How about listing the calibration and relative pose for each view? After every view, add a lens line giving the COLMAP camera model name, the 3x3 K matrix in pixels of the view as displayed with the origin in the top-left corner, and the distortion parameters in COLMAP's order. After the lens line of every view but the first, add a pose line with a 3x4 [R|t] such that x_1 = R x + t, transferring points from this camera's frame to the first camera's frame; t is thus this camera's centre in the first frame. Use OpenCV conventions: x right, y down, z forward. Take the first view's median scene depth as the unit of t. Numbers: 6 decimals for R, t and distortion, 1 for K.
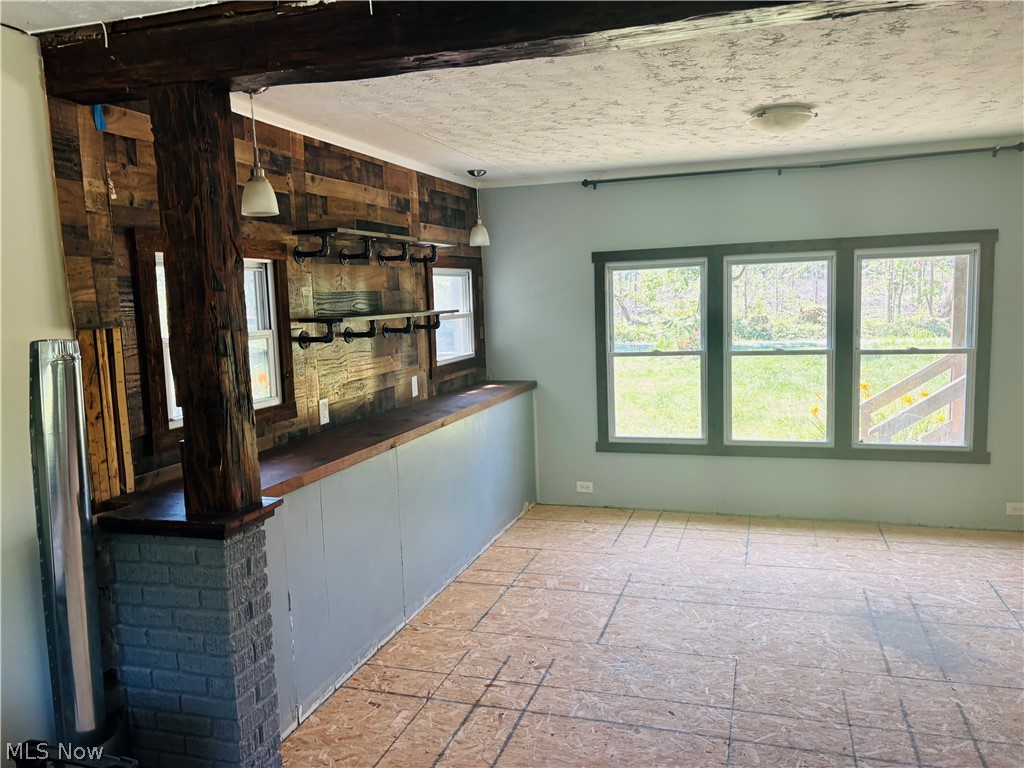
lens RADIAL K [[786.3, 0, 532.6], [0, 786.3, 384.2], [0, 0, 1]] dist [0.070177, -0.001934]
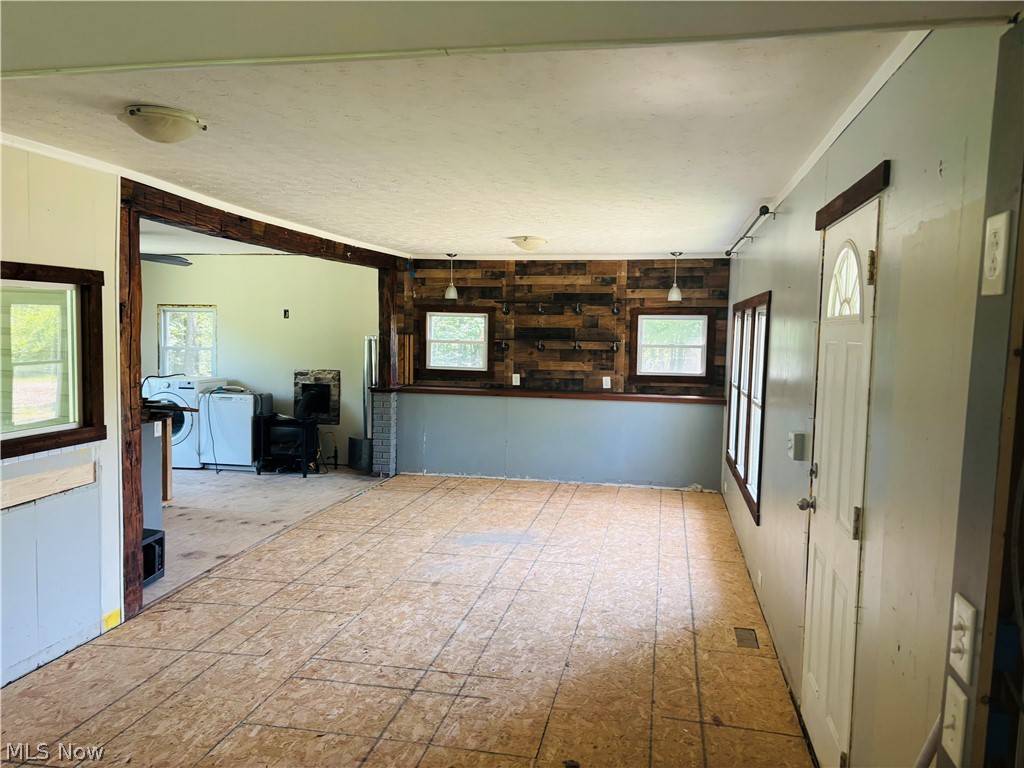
lens RADIAL K [[780.0, 0, 512.0], [0, 780.0, 384.0], [0, 0, 1]] dist [0.273350, -0.097413]
pose [[0.104093, 0.107805, -0.988708, 1.726246], [-0.137069, 0.986177, 0.093099, -0.141834], [0.985077, 0.125830, 0.117431, 0.646650]]
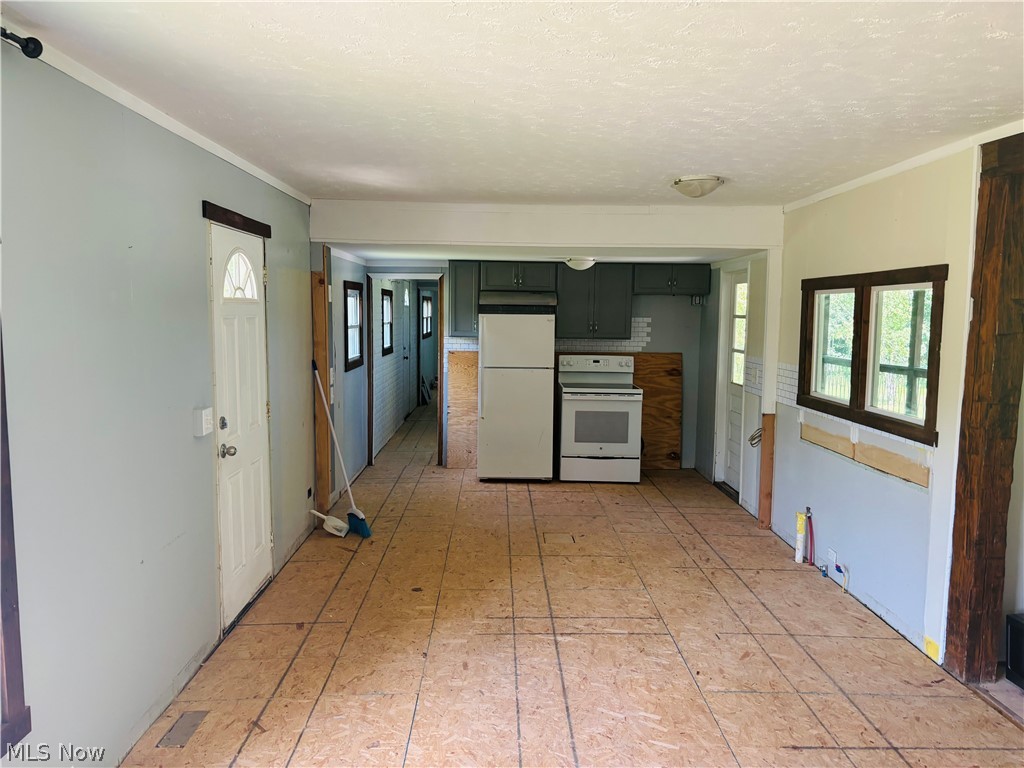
lens RADIAL K [[783.6, 0, 512.0], [0, 783.6, 384.0], [0, 0, 1]] dist [0.007325, -0.004088]
pose [[-0.316148, -0.058370, 0.946913, 0.083036], [0.112714, 0.988725, 0.098580, -0.125226], [-0.941991, 0.137896, -0.306004, 0.976913]]
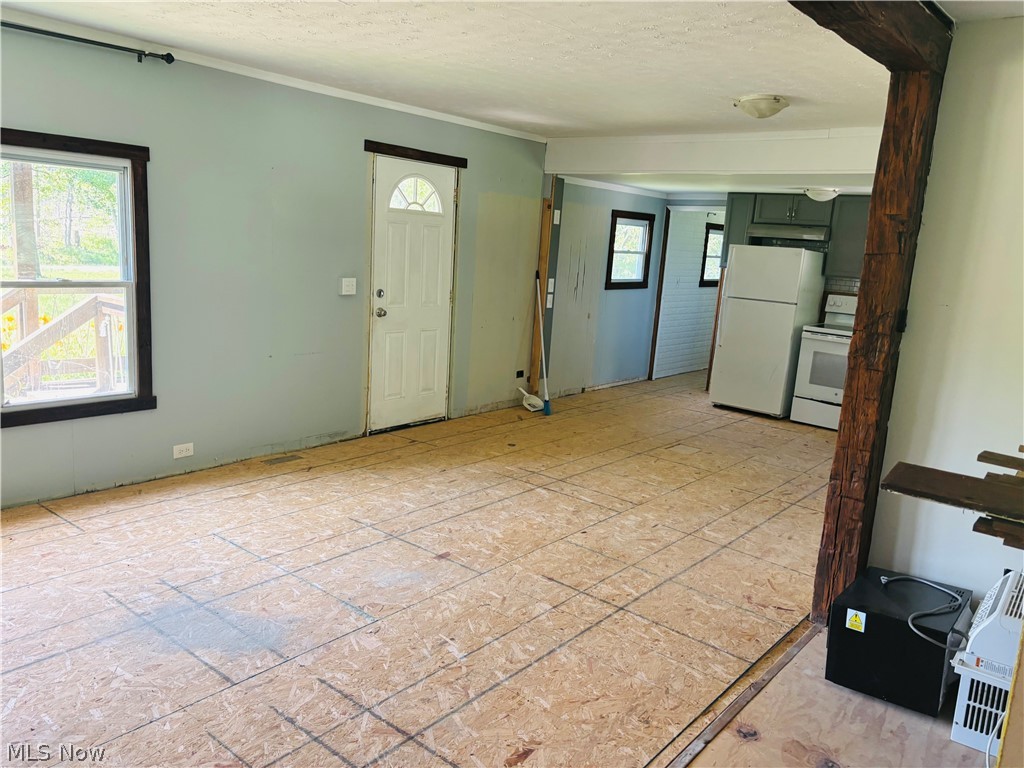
lens RADIAL K [[773.2, 0, 499.7], [0, 773.2, 389.7], [0, 0, 1]] dist [0.081840, -0.093978]
pose [[0.382109, -0.118788, 0.916451, -0.114222], [0.029549, 0.992768, 0.116359, -0.017191], [-0.923645, -0.017382, 0.382856, 0.335350]]
